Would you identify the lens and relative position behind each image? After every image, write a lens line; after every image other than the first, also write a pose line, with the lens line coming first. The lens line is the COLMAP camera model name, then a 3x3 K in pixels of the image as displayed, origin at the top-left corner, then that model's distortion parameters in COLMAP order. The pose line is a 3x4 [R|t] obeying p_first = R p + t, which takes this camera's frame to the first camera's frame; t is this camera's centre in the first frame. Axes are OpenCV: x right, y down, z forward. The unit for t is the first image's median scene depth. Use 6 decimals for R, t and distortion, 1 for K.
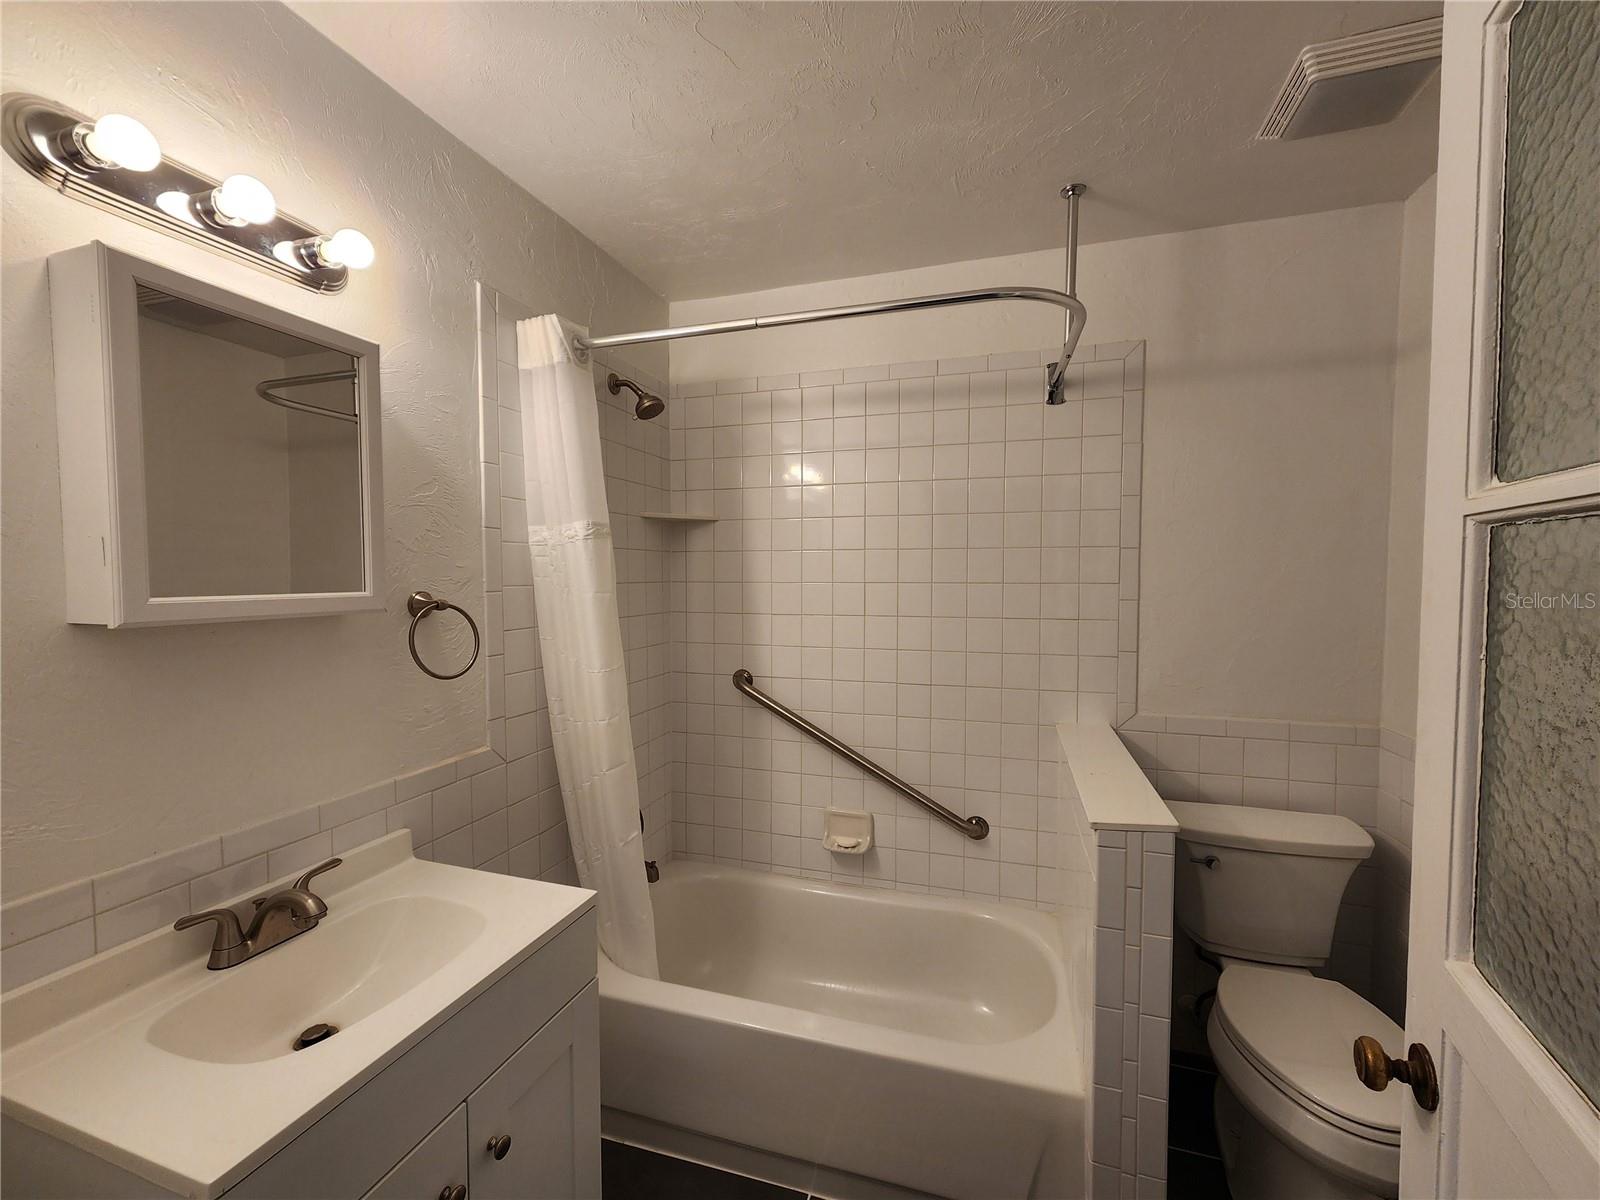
lens RADIAL K [[656.5, 0, 798.0], [0, 656.5, 598.6], [0, 0, 1]] dist [0.002961, -0.000660]
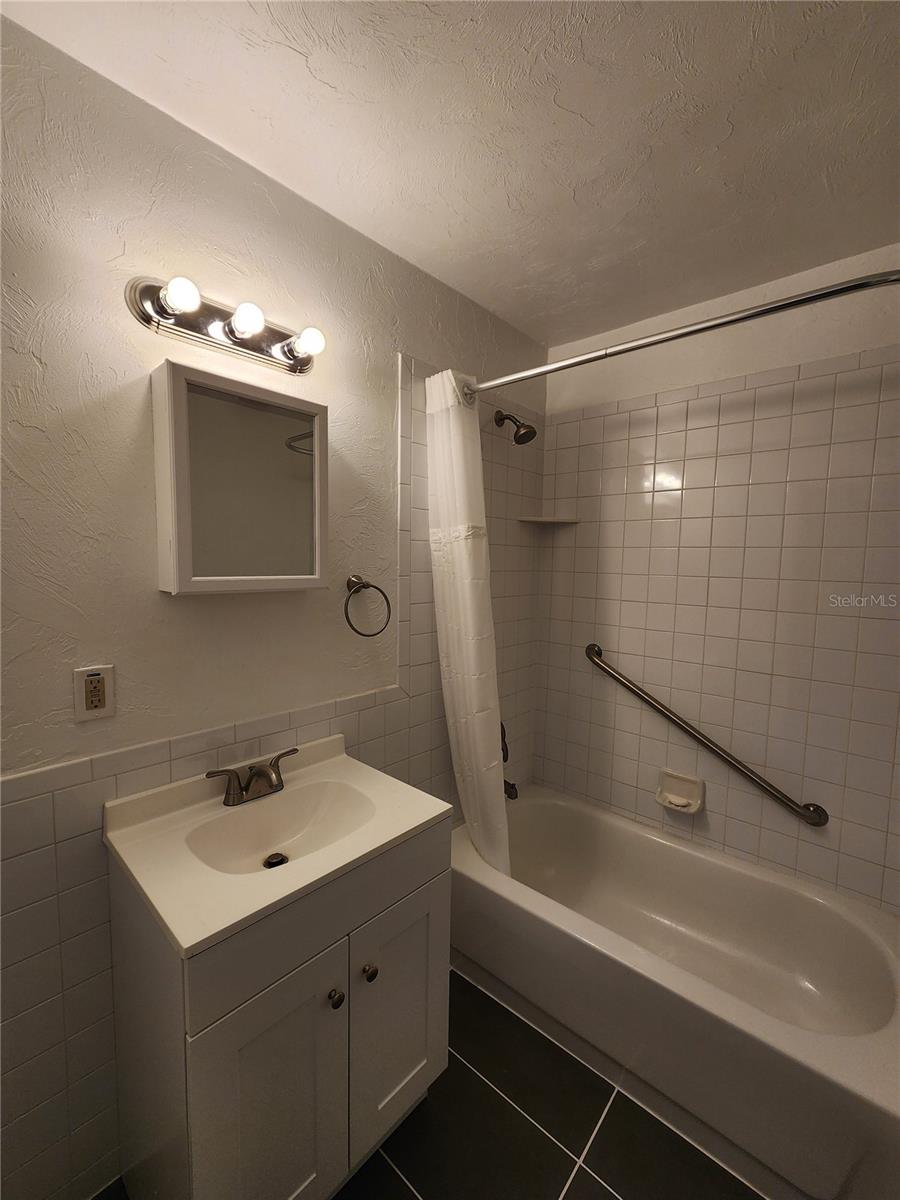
lens RADIAL K [[492.3, 0, 450.7], [0, 492.3, 597.4], [0, 0, 1]] dist [0.002961, -0.000660]
pose [[0.914088, 0.050170, -0.402400, 0.052253], [-0.035303, 0.998395, 0.044281, -0.014701], [0.403975, -0.026271, 0.914393, 0.071004]]
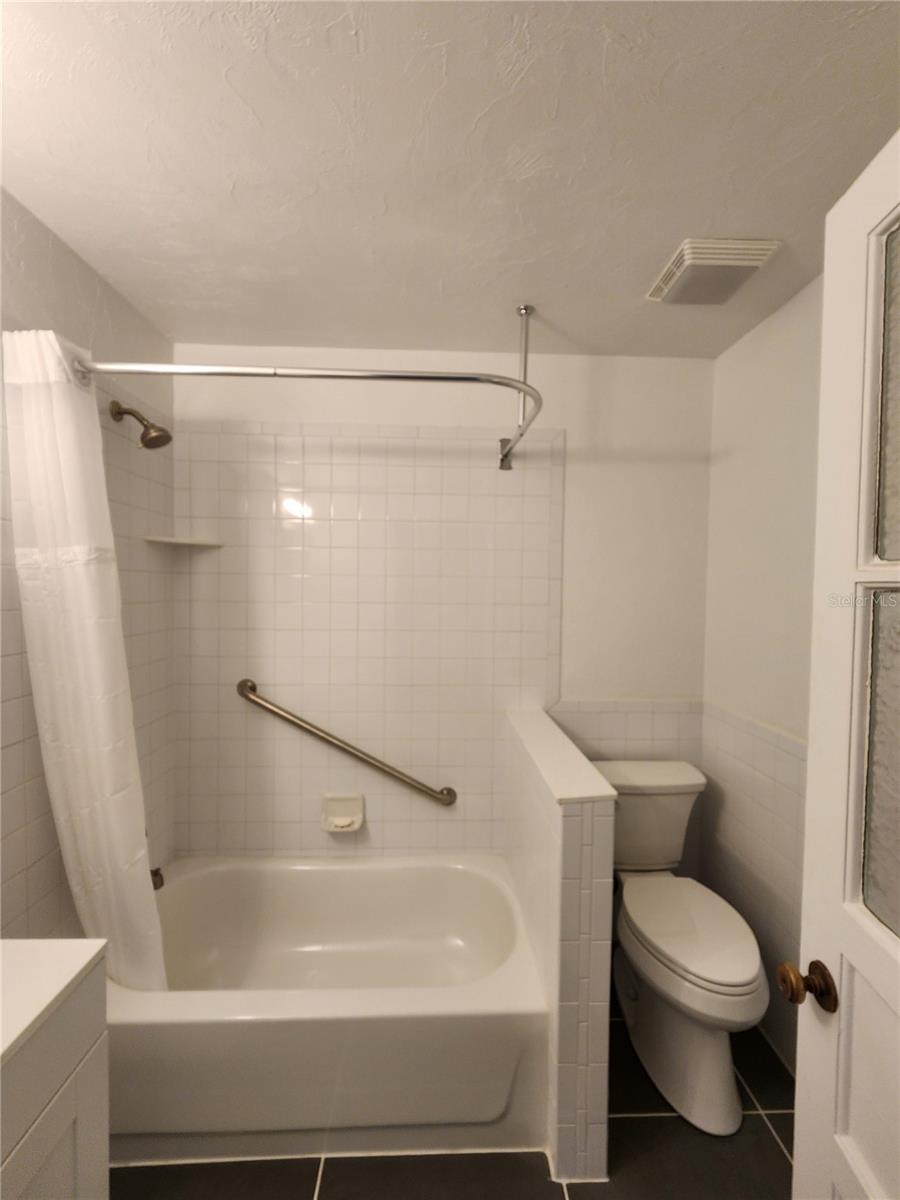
lens RADIAL K [[499.8, 0, 450.0], [0, 499.8, 600.0], [0, 0, 1]] dist [0.003012, -0.000120]
pose [[0.943177, 0.002989, 0.332278, -0.057329], [-0.000392, 0.999969, -0.007884, -0.029924], [-0.332291, 0.007306, 0.943148, 0.106064]]
